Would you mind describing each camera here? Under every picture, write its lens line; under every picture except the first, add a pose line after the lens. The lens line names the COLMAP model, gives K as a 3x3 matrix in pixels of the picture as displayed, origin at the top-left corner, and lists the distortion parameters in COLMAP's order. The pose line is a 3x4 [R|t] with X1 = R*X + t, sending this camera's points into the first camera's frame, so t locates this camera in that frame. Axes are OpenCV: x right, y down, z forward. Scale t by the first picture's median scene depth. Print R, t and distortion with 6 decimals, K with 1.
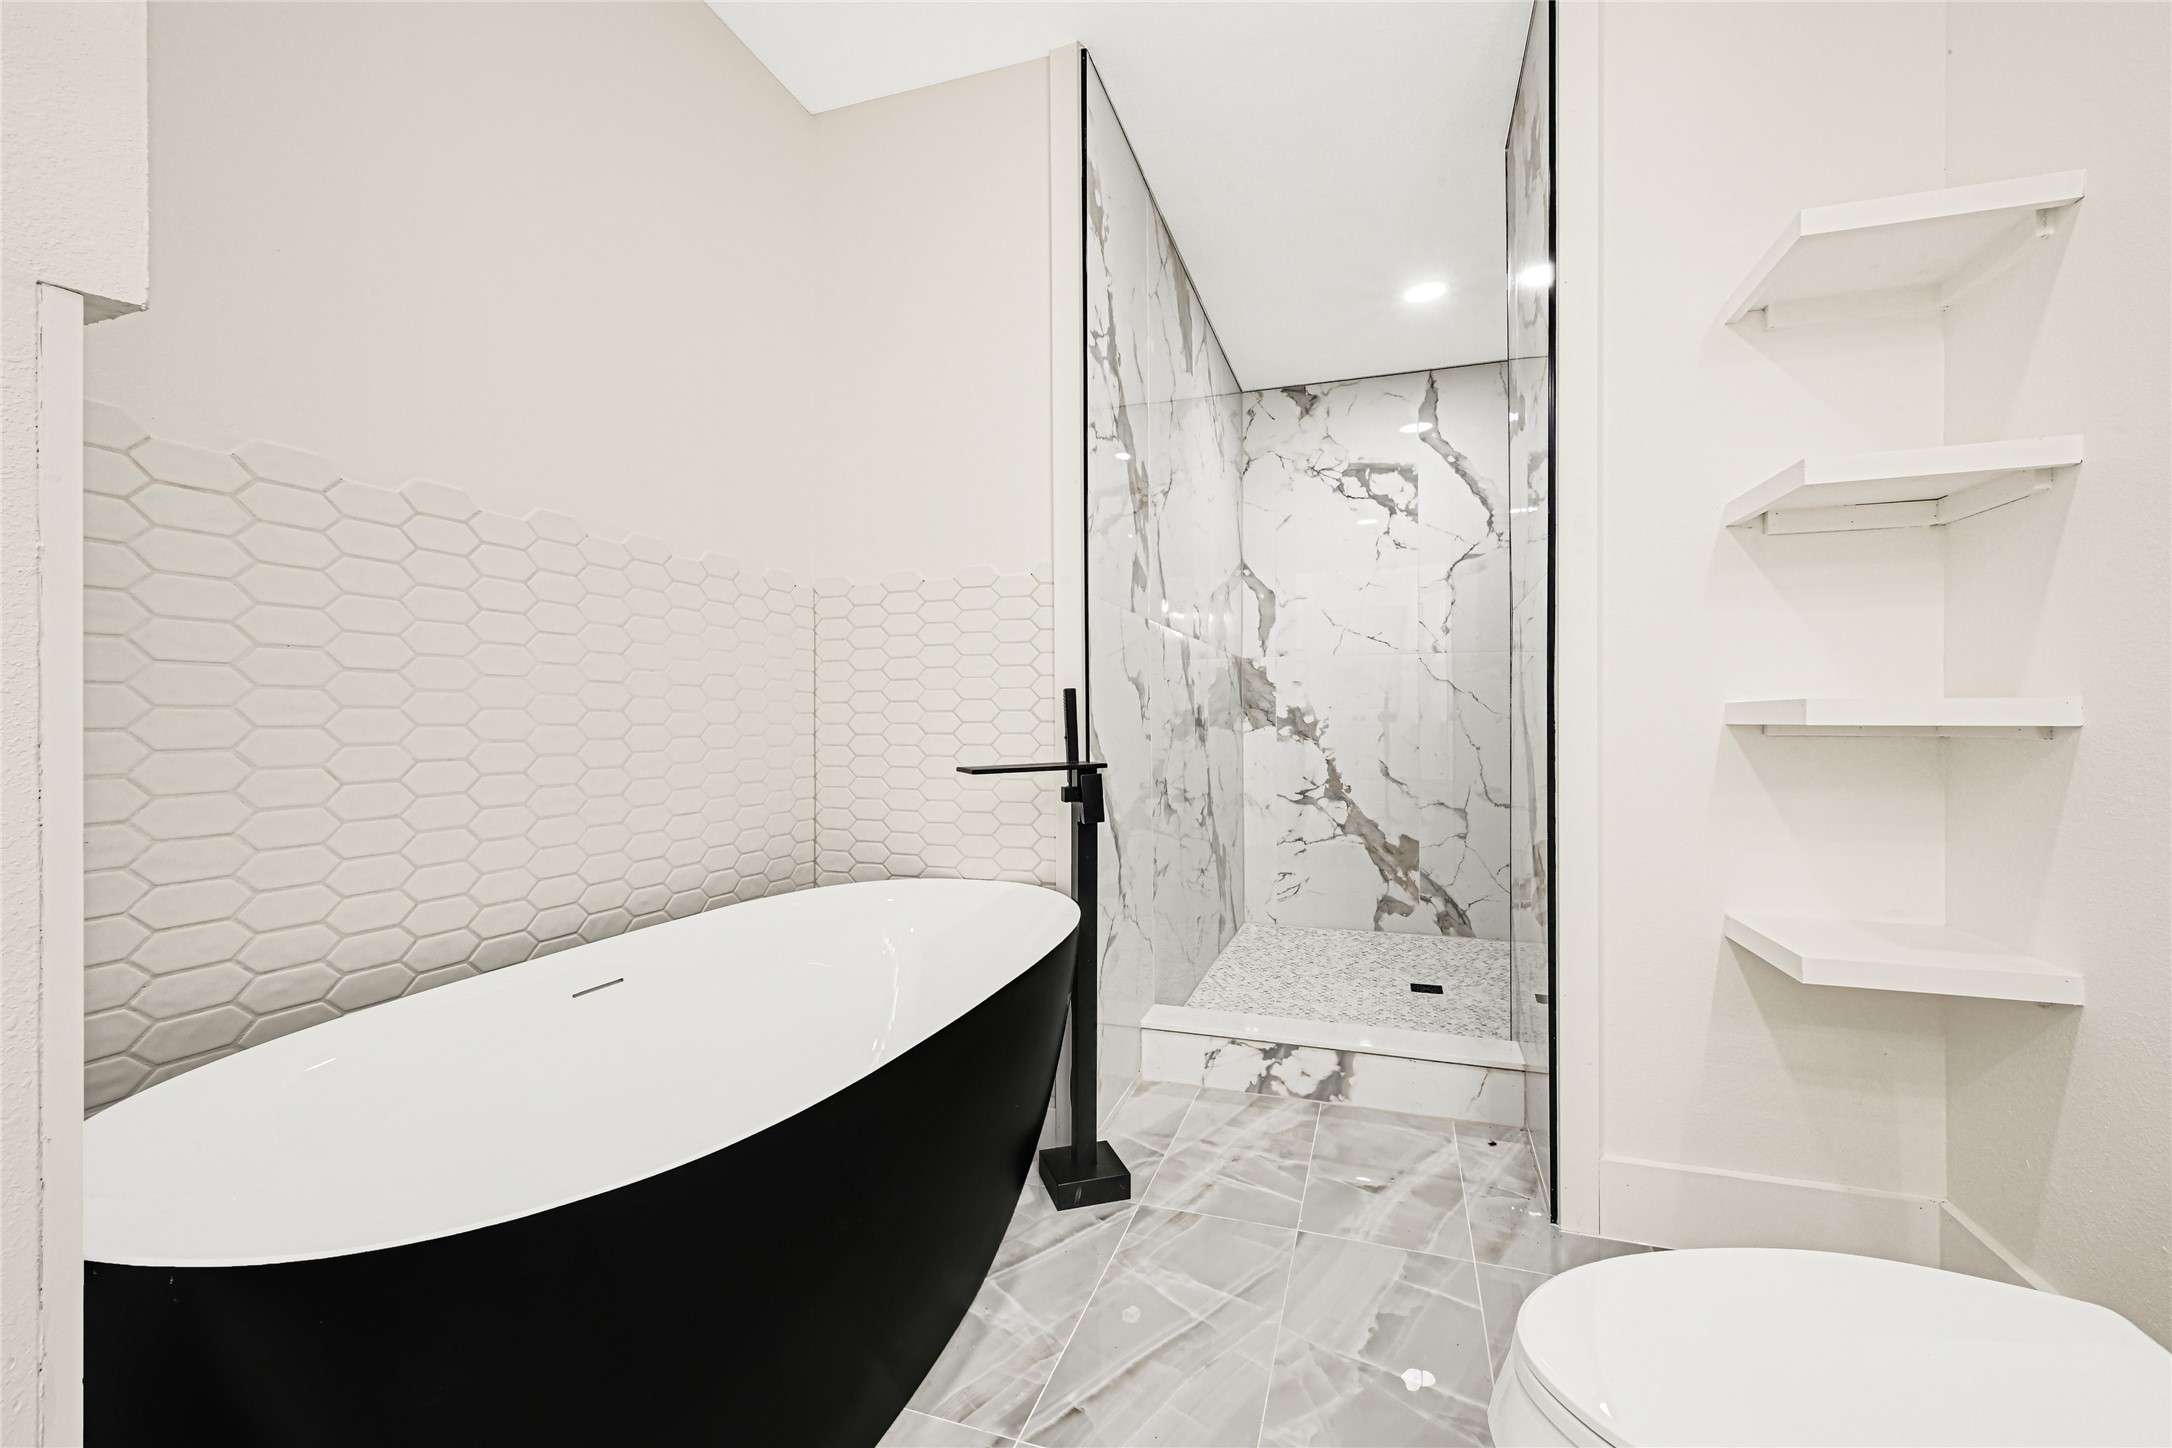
lens RADIAL K [[880.9, 0, 1096.0], [0, 880.9, 719.0], [0, 0, 1]] dist [0.001188, 0.000085]
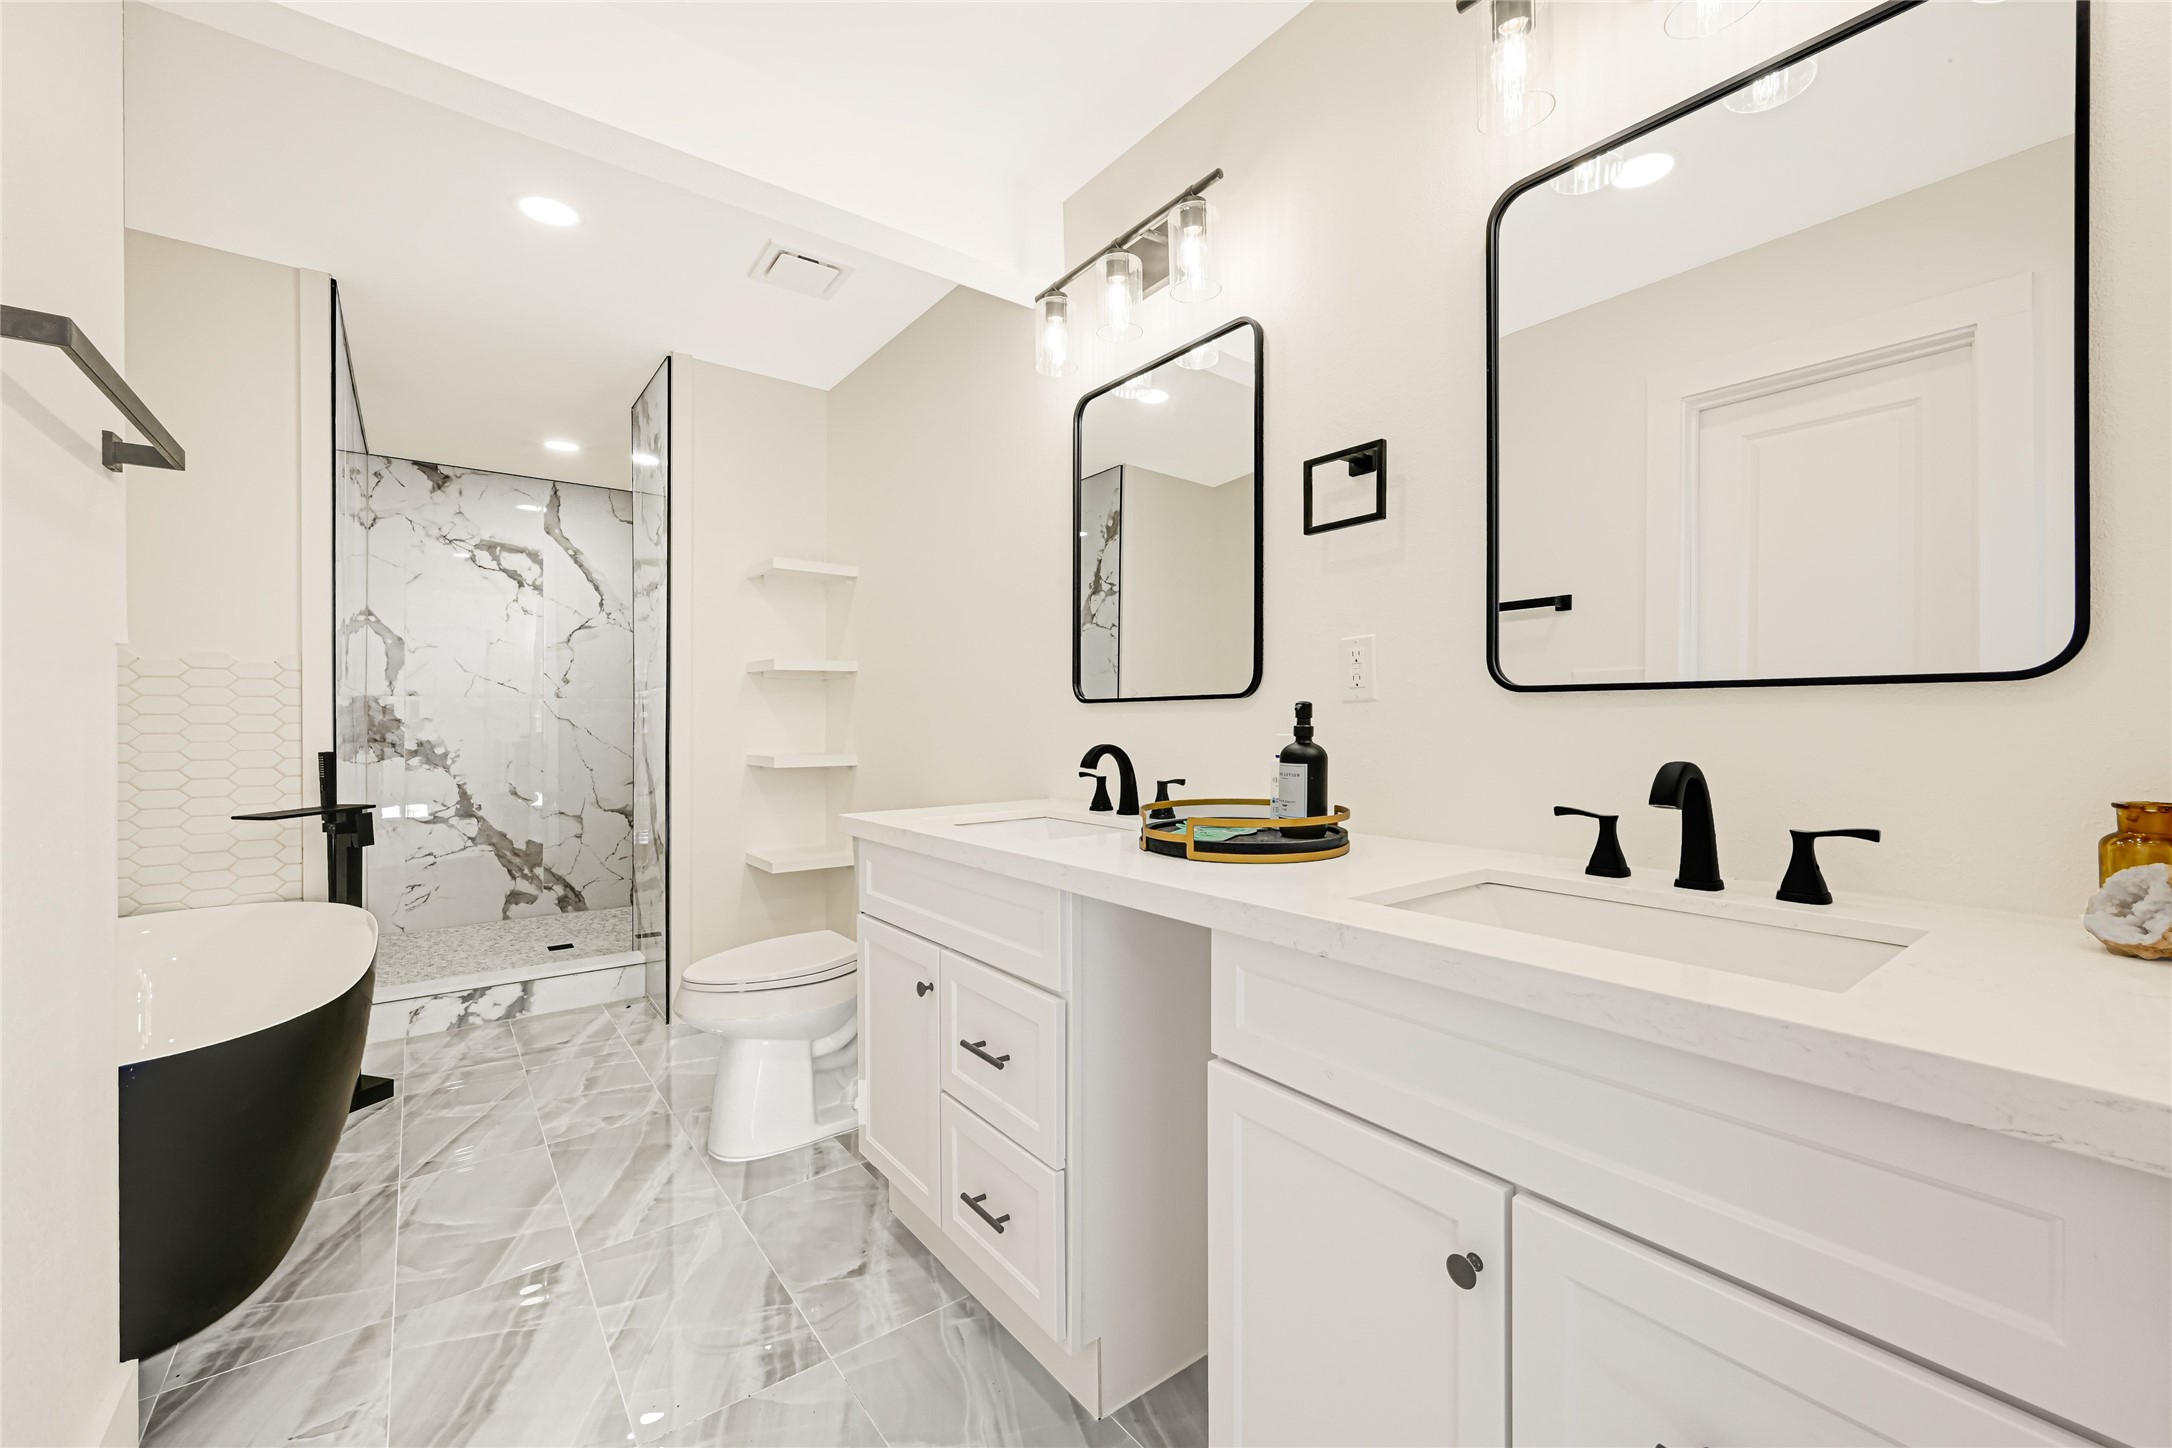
lens RADIAL K [[880.9, 0, 1093.5], [0, 880.9, 721.3], [0, 0, 1]] dist [0.001188, 0.000085]
pose [[0.554714, 0.002264, 0.832038, -0.262150], [-0.005891, 0.999982, 0.001207, -0.047191], [-0.832020, -0.005571, 0.554717, -0.388228]]
